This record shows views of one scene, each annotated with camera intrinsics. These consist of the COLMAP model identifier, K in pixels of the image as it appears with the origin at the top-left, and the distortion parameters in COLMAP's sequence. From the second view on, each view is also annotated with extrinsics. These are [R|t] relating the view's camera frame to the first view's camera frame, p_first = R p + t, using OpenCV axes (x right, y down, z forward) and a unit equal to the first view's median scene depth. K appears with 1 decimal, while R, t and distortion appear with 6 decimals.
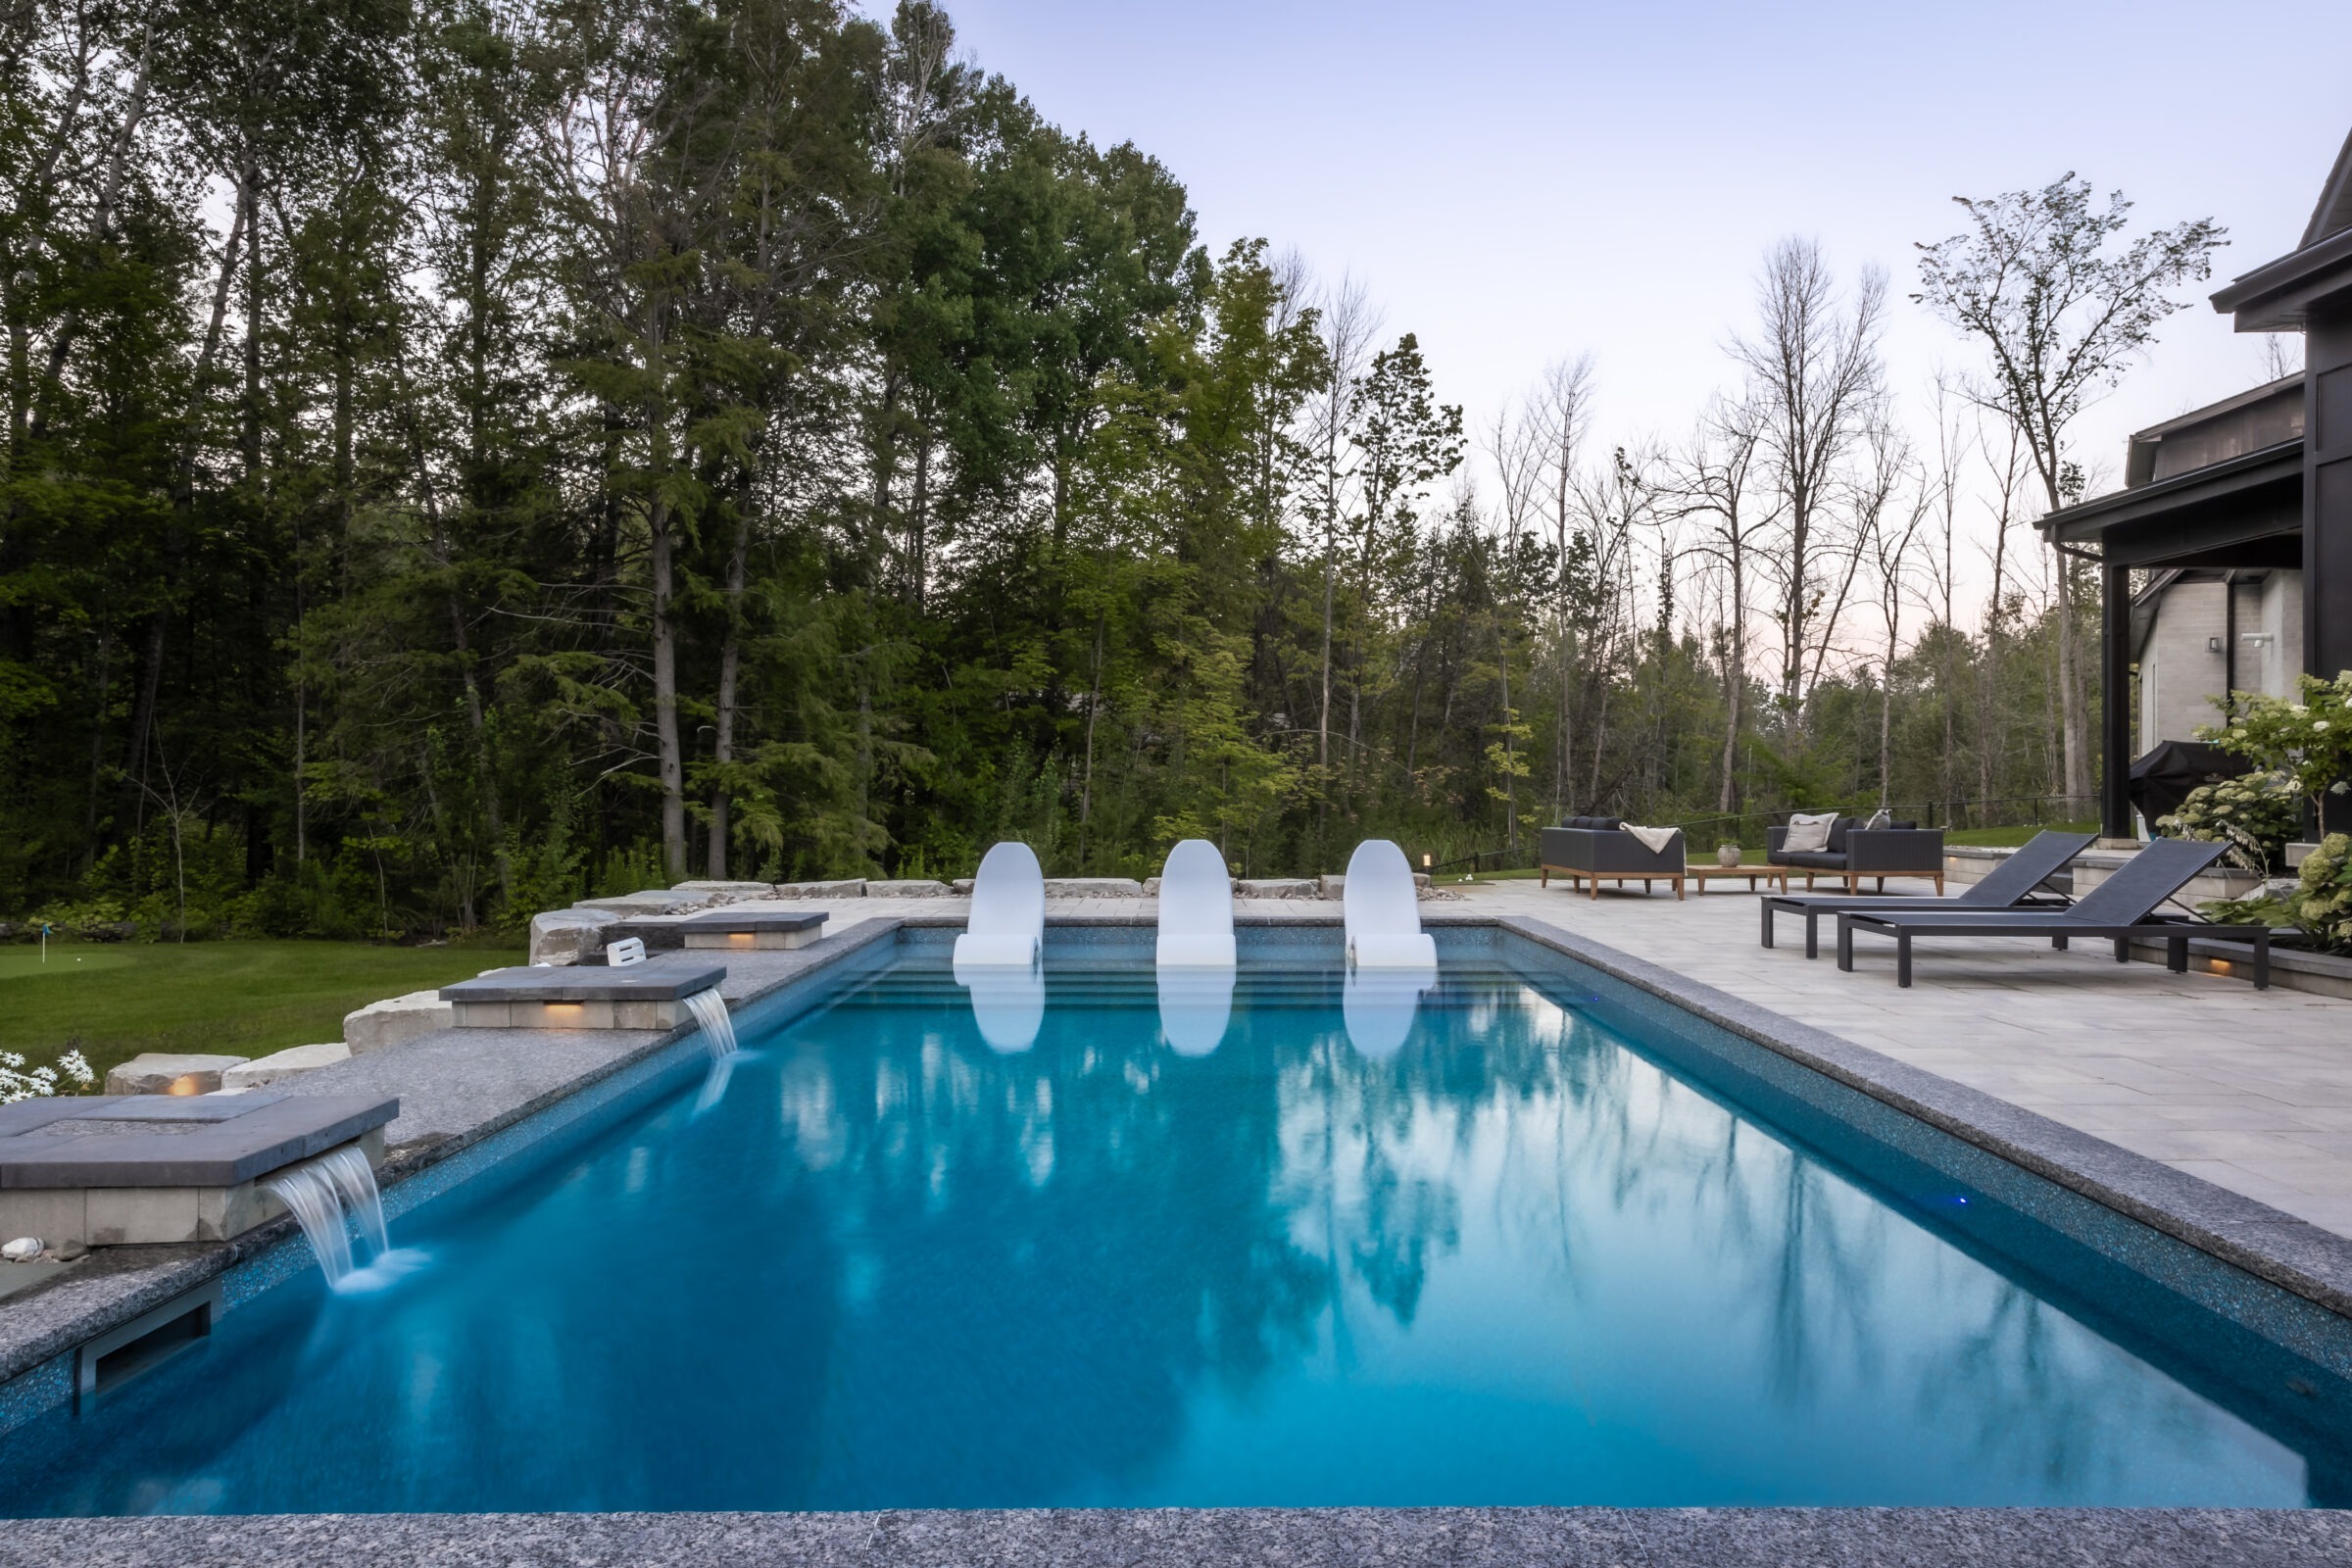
lens RADIAL K [[1578.9, 0, 1176.0], [0, 1578.9, 784.0], [0, 0, 1]] dist [-0.034085, 0.052346]
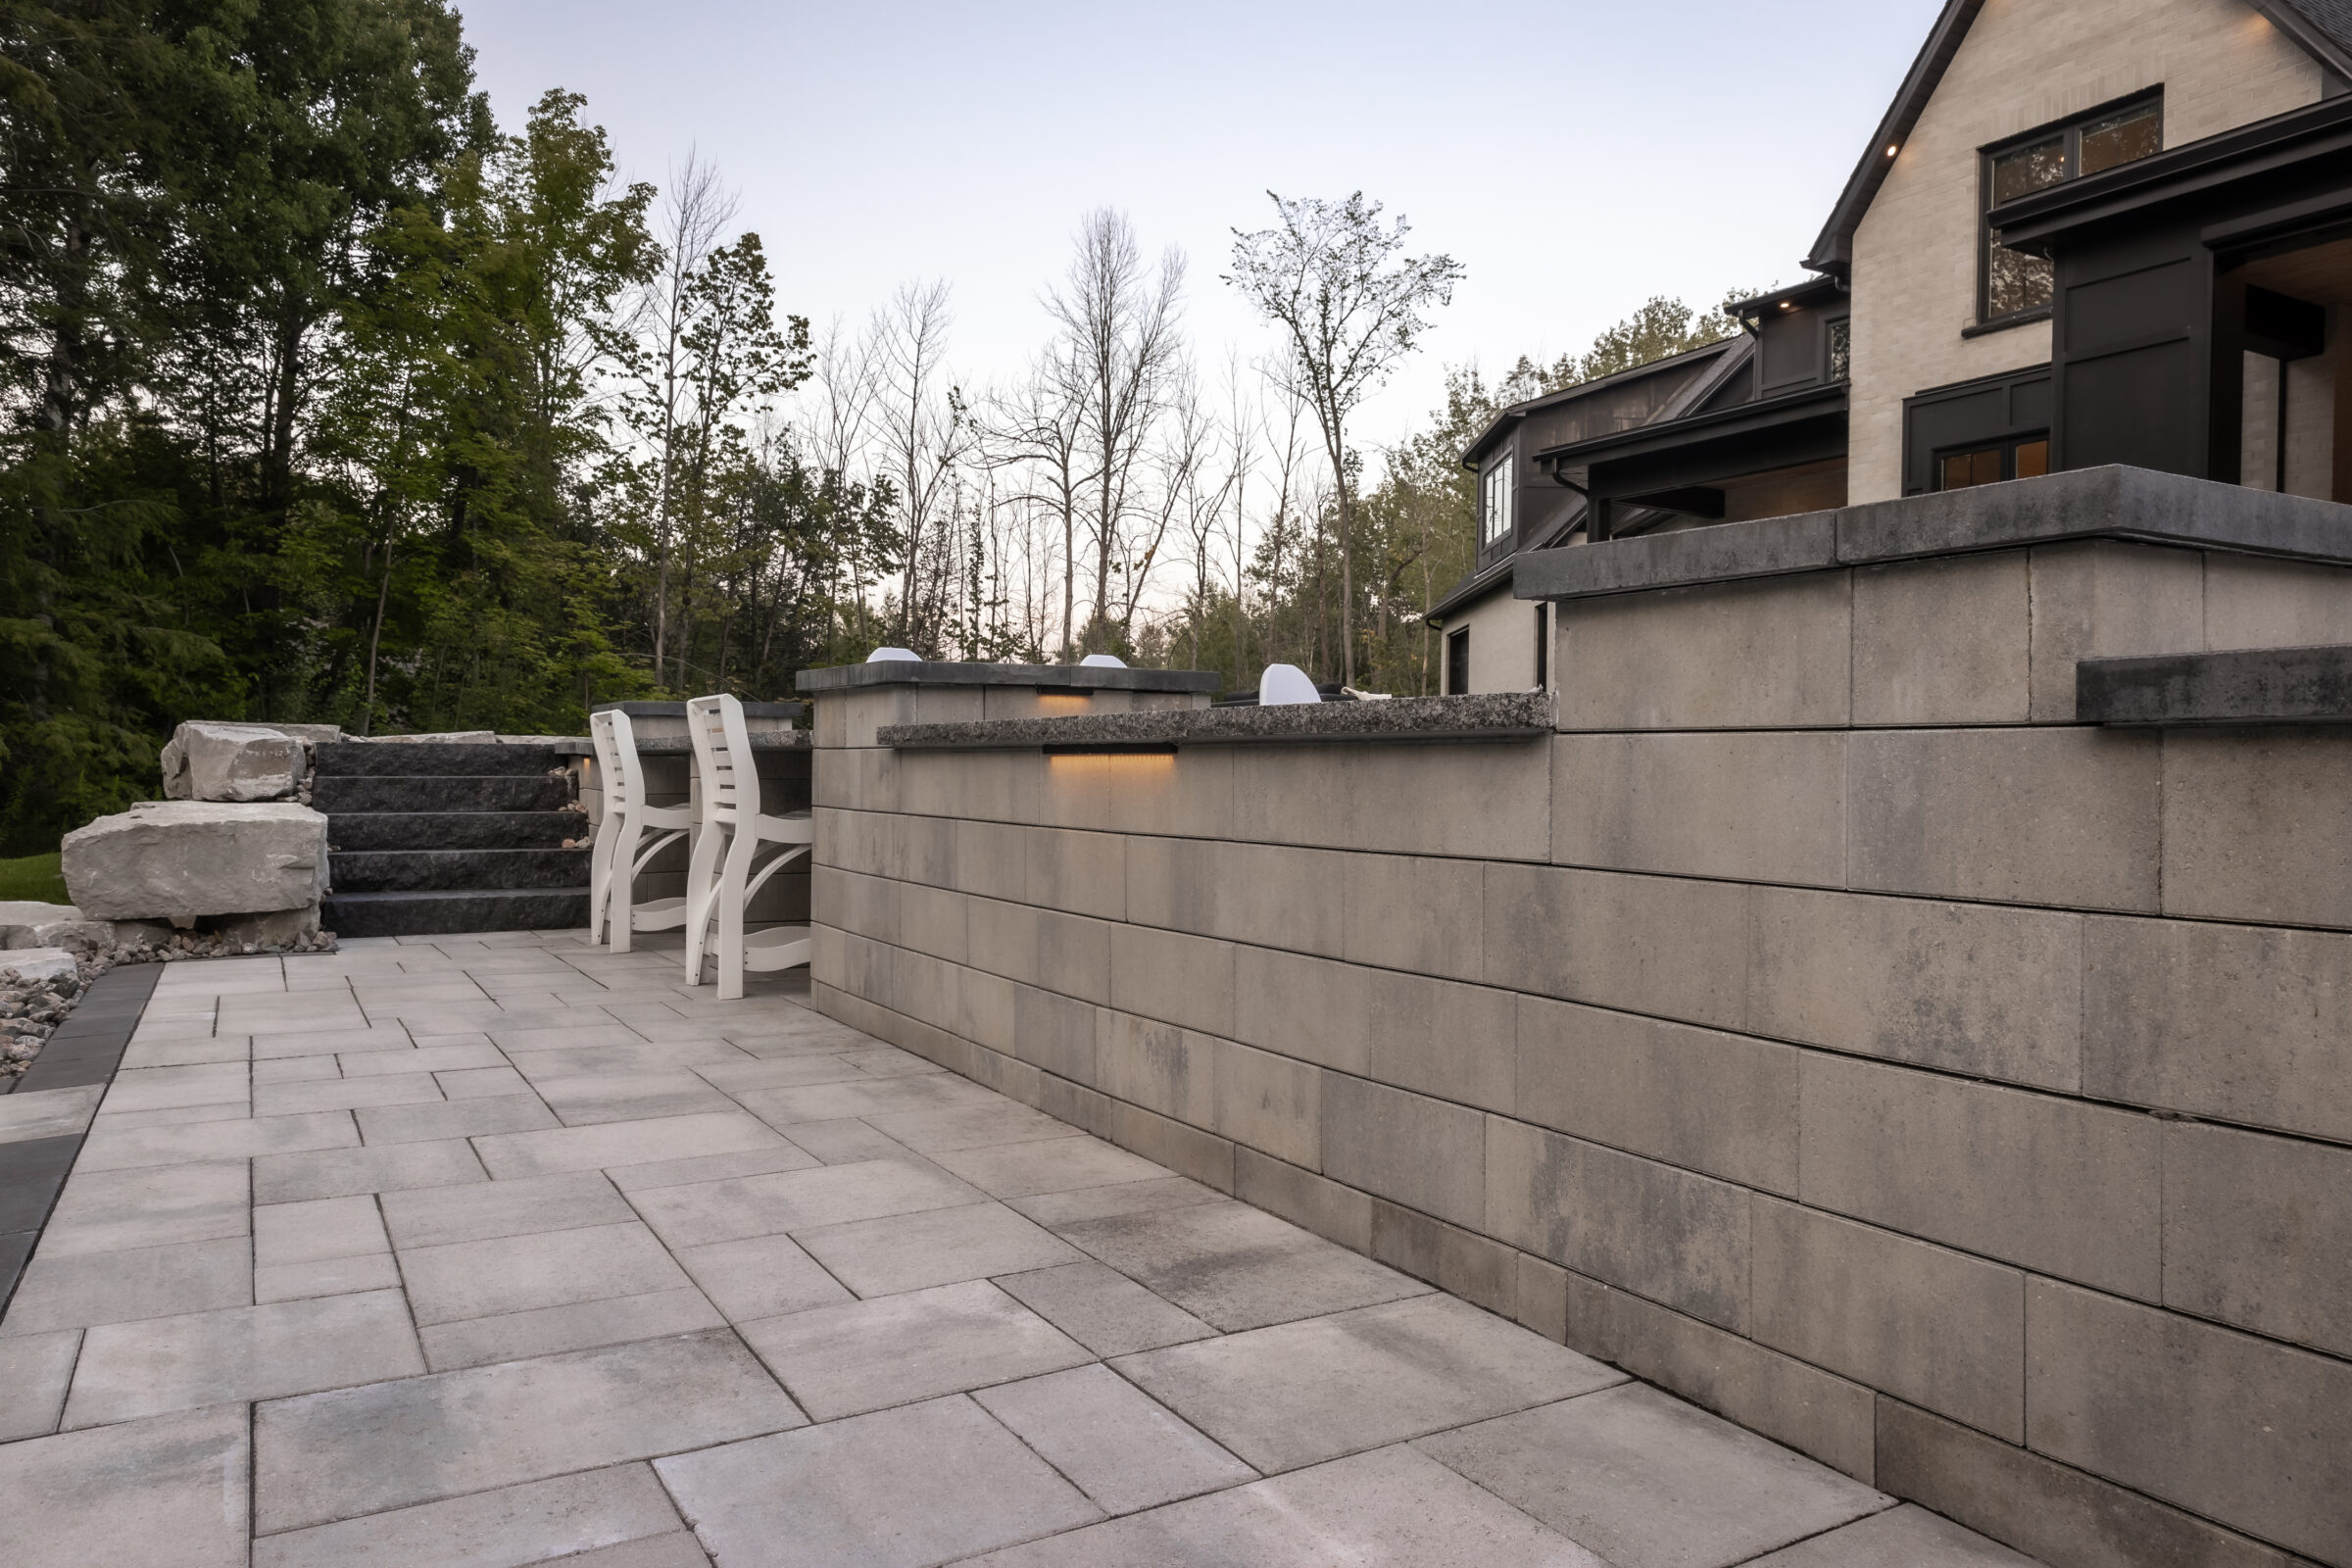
lens RADIAL K [[1585.3, 0, 1176.0], [0, 1585.3, 784.0], [0, 0, 1]] dist [0.002008, 0.004473]
pose [[0.863428, 0.006964, 0.504425, -0.108919], [-0.013658, 0.999861, 0.009575, 0.027181], [-0.504288, -0.015157, 0.863403, 0.065458]]
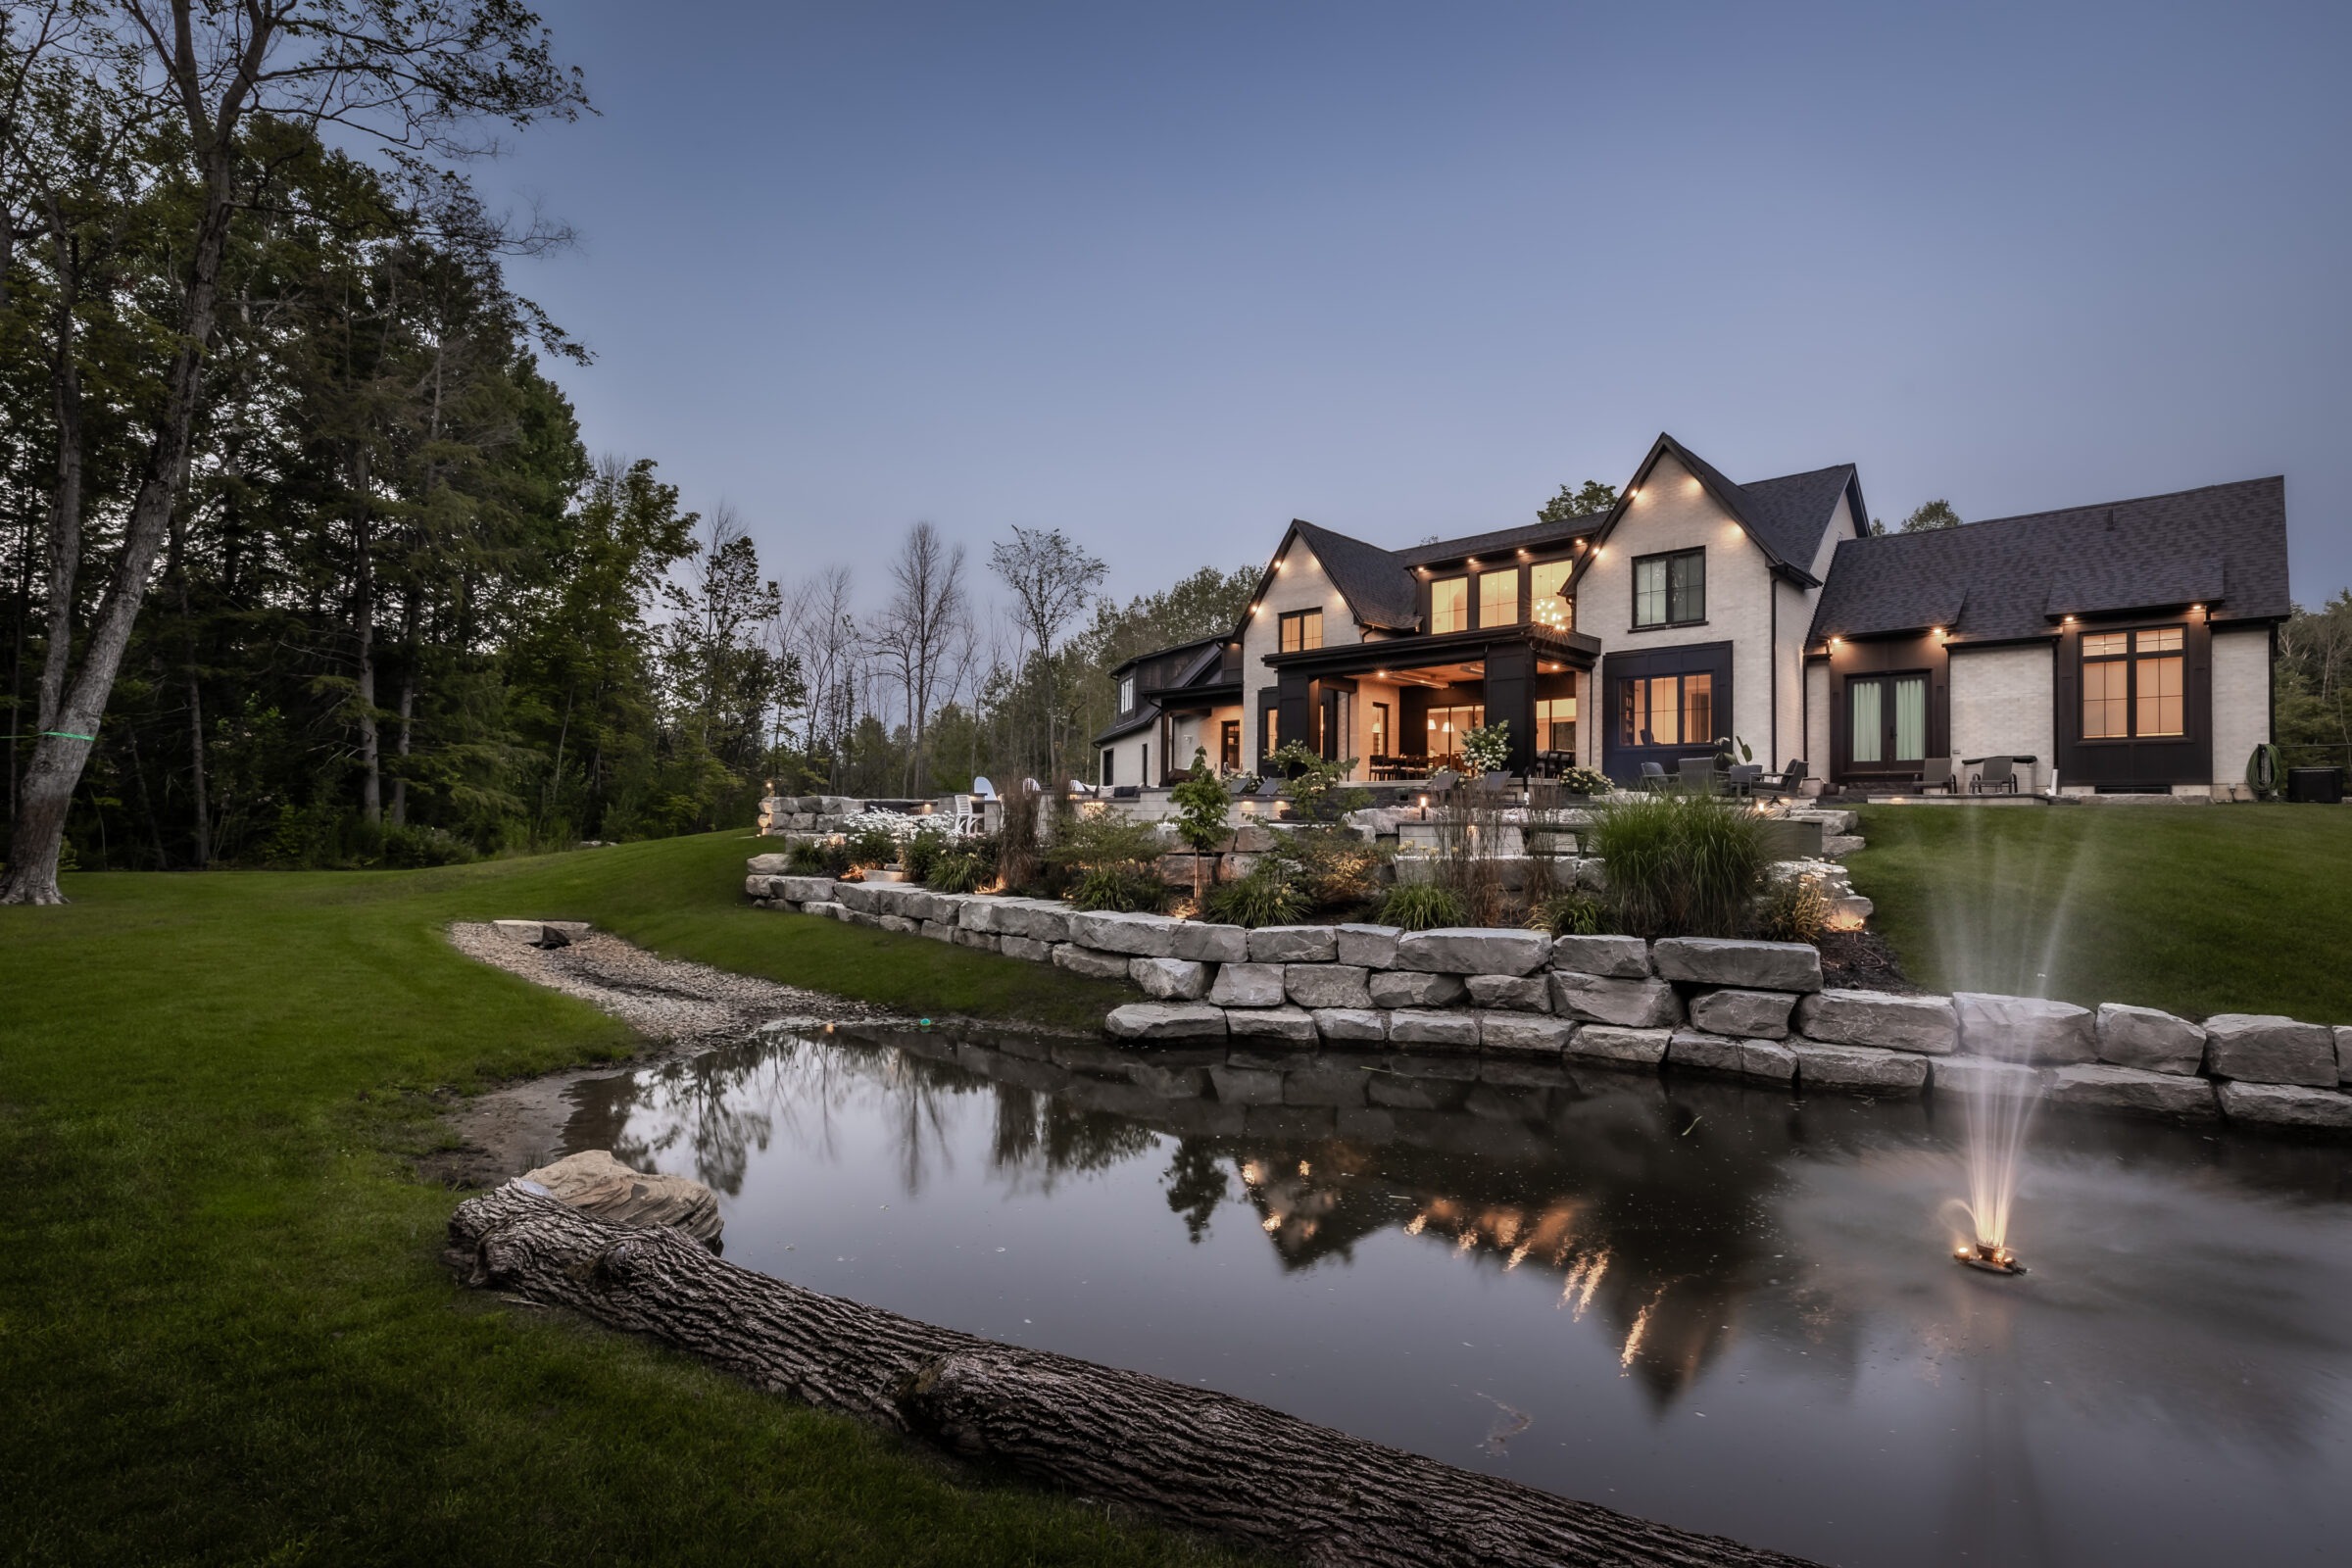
lens RADIAL K [[1086.6, 0, 1176.0], [0, 1086.6, 784.0], [0, 0, 1]] dist [0.001233, 0.000371]
pose [[0.711706, 0.032298, 0.701735, -0.378440], [-0.010655, 0.999324, -0.035187, 0.034870], [-0.702397, 0.017566, 0.711569, -0.228549]]
